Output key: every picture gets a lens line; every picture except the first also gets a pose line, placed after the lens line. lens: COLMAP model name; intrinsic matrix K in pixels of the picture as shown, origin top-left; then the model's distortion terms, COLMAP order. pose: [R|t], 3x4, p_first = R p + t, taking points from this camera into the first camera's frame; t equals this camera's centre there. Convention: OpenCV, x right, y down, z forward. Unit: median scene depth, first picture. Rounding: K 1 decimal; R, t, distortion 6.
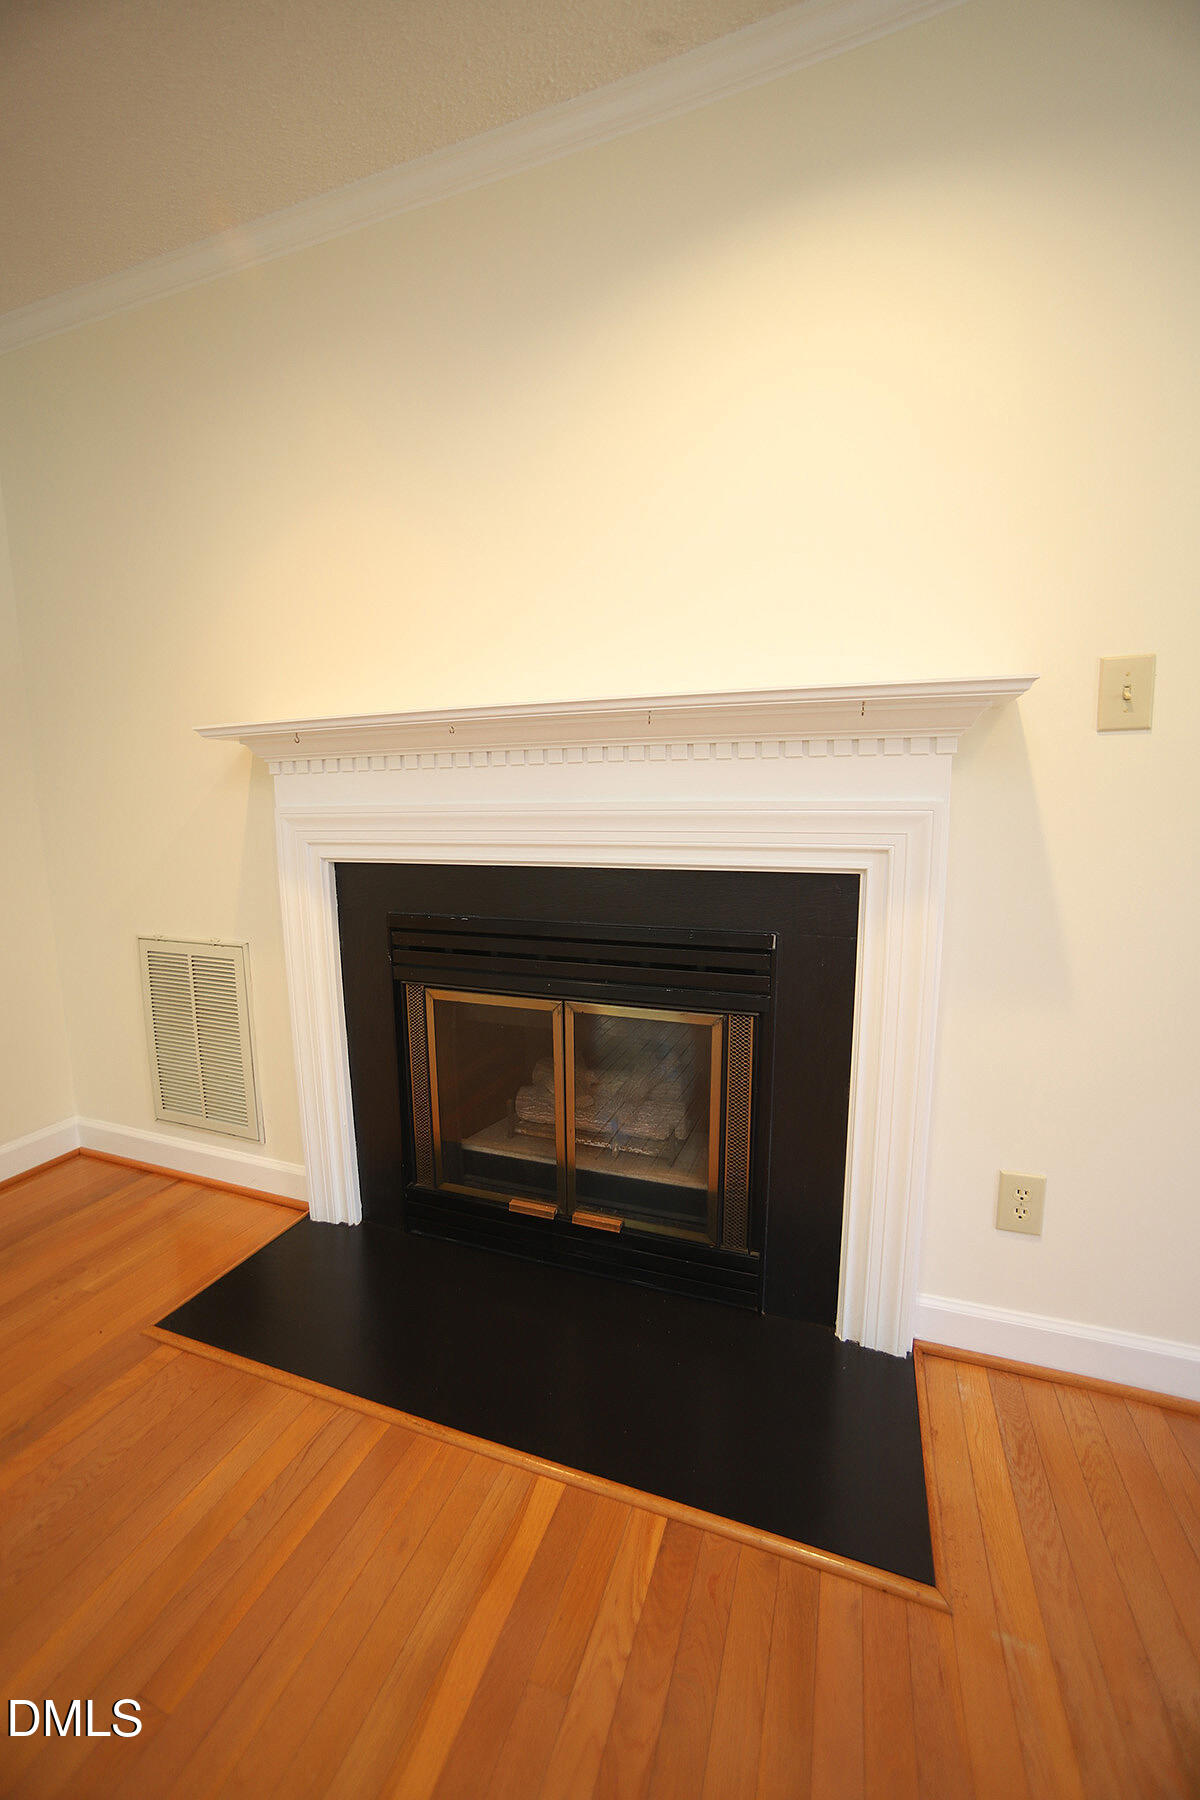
lens RADIAL K [[714.3, 0, 594.8], [0, 714.3, 910.8], [0, 0, 1]] dist [-0.060028, 0.025732]
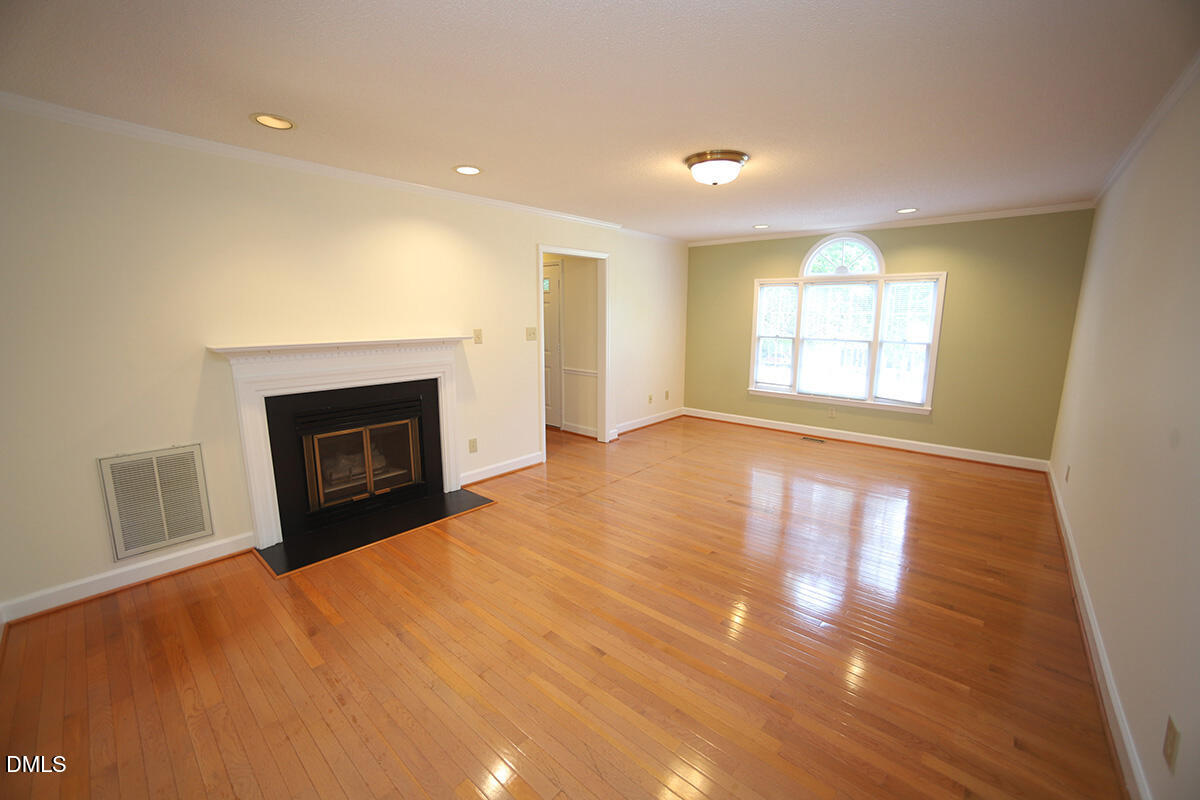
lens RADIAL K [[476.2, 0, 596.1], [0, 476.2, 398.2], [0, 0, 1]] dist [-0.060028, 0.025732]
pose [[0.364325, -0.152047, 0.918776, -1.480606], [0.129152, 0.985297, 0.111843, -0.097900], [-0.922273, 0.077915, 0.378606, -0.732018]]
